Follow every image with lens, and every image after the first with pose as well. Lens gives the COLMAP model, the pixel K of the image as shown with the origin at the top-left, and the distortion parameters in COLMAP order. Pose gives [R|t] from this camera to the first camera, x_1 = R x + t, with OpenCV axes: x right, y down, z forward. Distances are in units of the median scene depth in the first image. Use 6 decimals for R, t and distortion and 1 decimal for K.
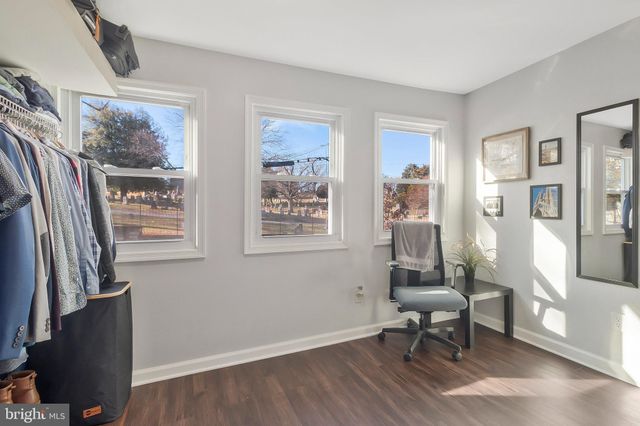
lens RADIAL K [[293.6, 0, 320.5], [0, 293.6, 210.1], [0, 0, 1]] dist [0.000294, 0.000006]
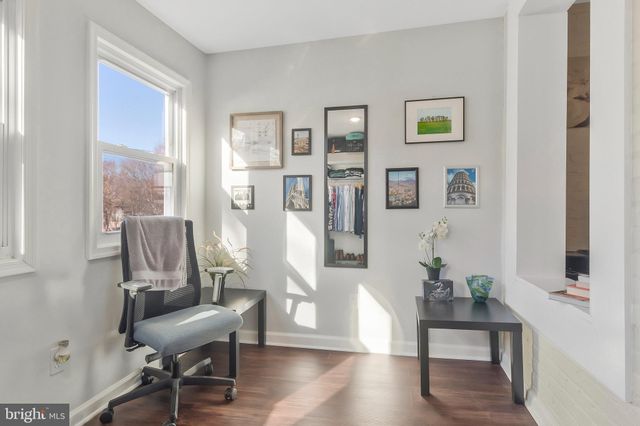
lens RADIAL K [[346.2, 0, 320.0], [0, 346.2, 213.0], [0, 0, 1]] dist [0.000271, -0.000449]
pose [[0.569070, -0.004502, 0.822277, -0.110628], [0.002444, 0.999990, 0.003784, 0.030009], [-0.822286, -0.000144, 0.569075, 0.271900]]
